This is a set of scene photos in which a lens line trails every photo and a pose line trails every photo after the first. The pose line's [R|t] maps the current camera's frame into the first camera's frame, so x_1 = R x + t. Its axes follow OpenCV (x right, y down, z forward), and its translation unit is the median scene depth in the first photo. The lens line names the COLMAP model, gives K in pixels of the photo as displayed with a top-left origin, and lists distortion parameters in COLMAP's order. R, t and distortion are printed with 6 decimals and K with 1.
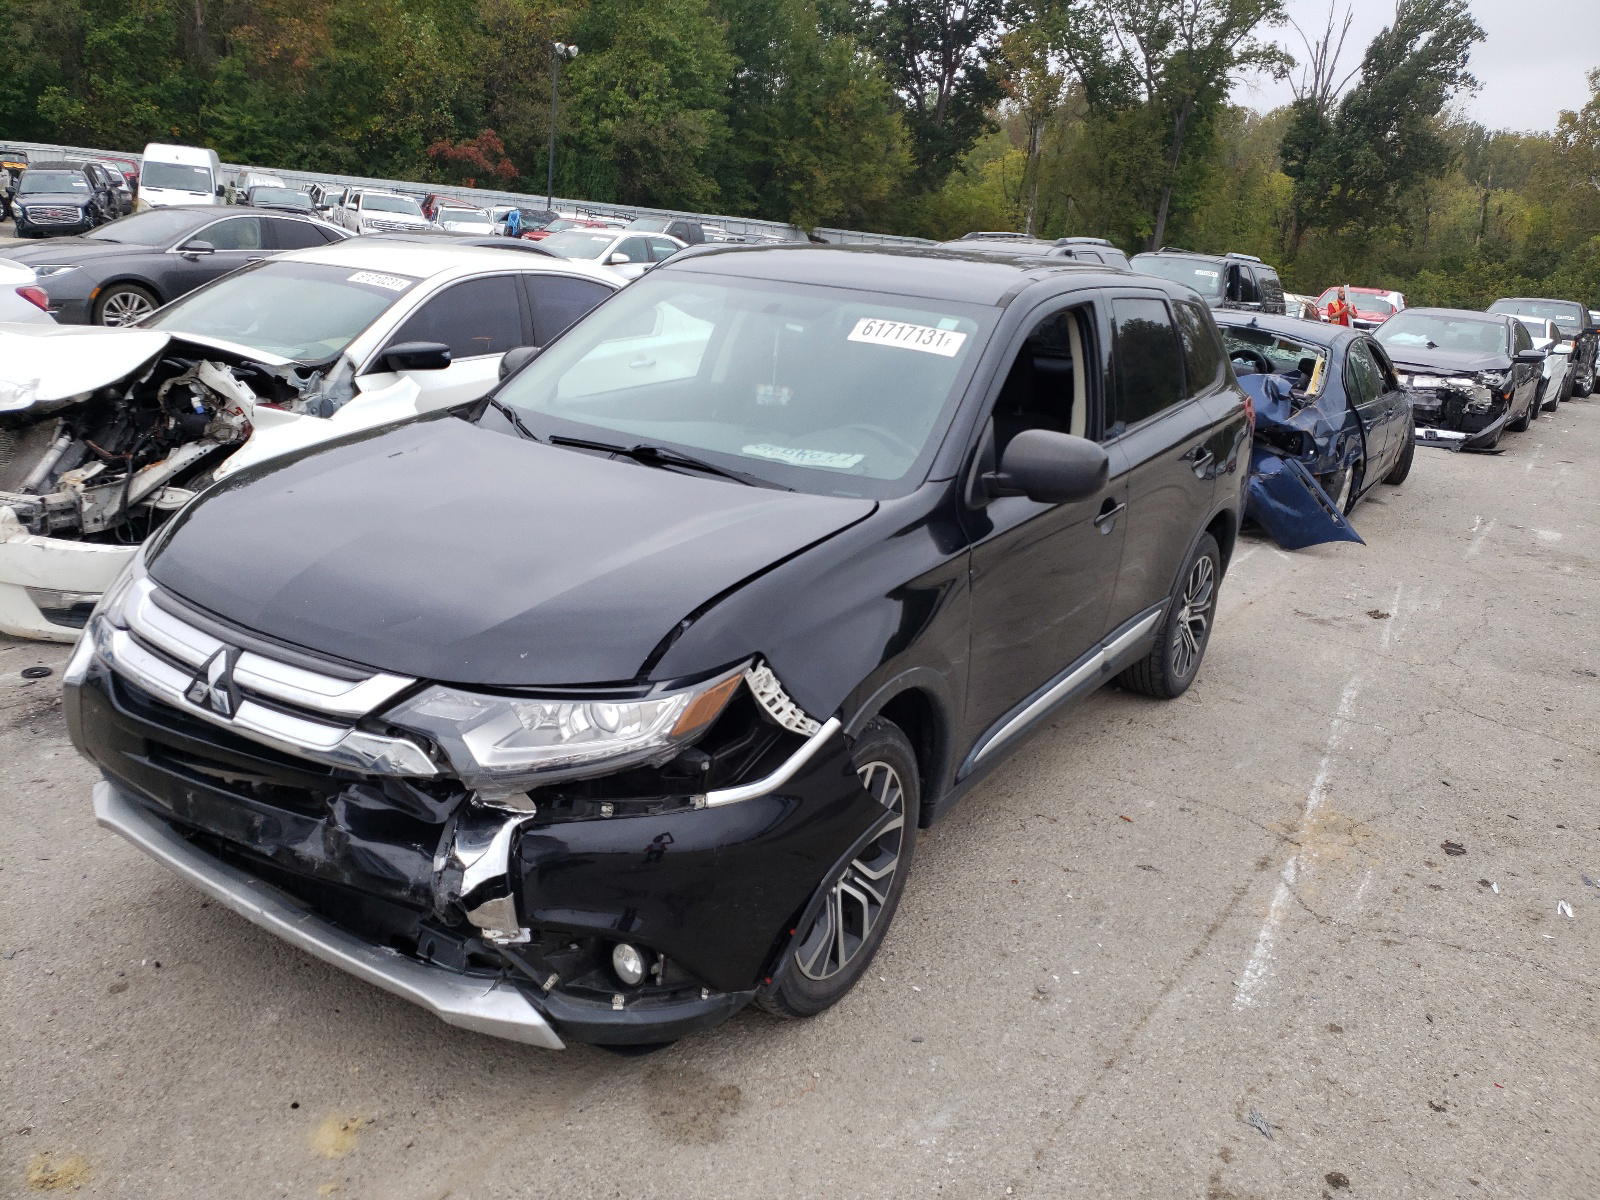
lens RADIAL K [[1204.0, 0, 807.0], [0, 1204.0, 601.8], [0, 0, 1]] dist [-0.021133, 0.045446]
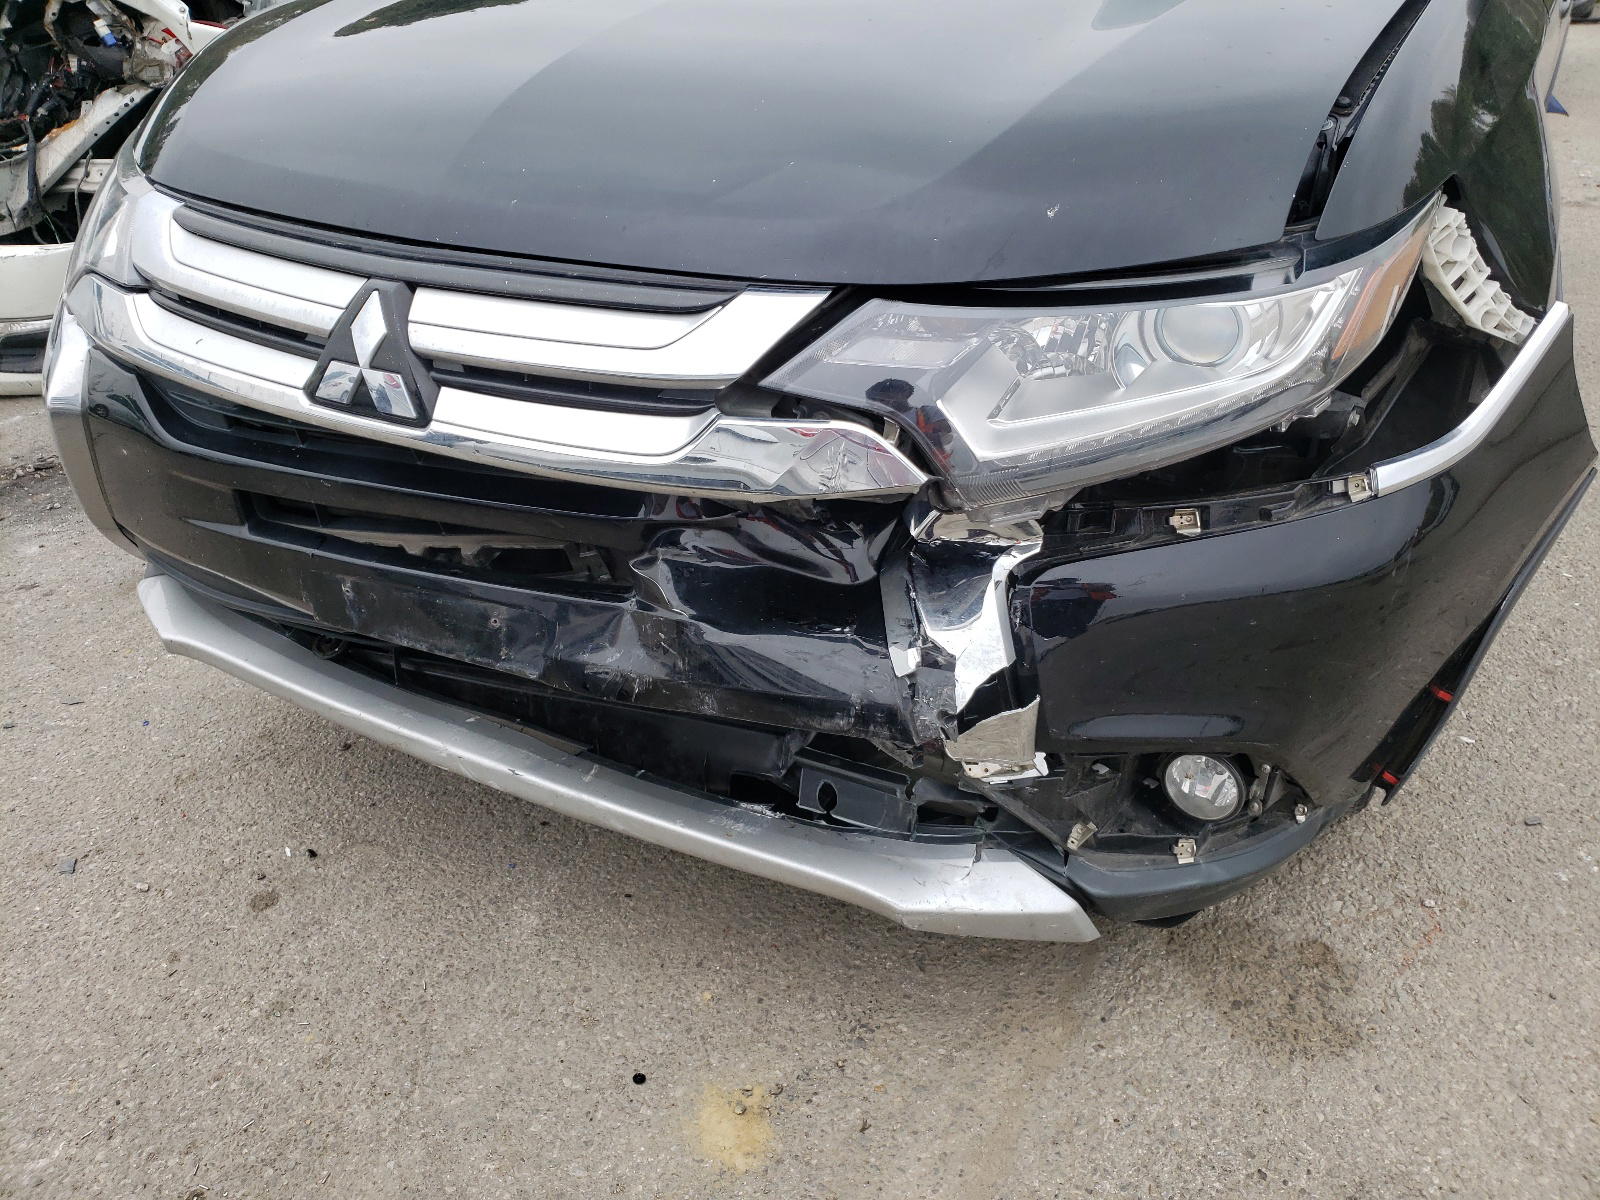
lens RADIAL K [[1190.3, 0, 806.9], [0, 1190.3, 599.2], [0, 0, 1]] dist [0.008643, -0.011256]
pose [[0.993057, -0.113822, 0.029697, -0.334334], [0.103722, 0.966352, 0.235386, 0.064938], [-0.055490, -0.230671, 0.971448, 0.482606]]
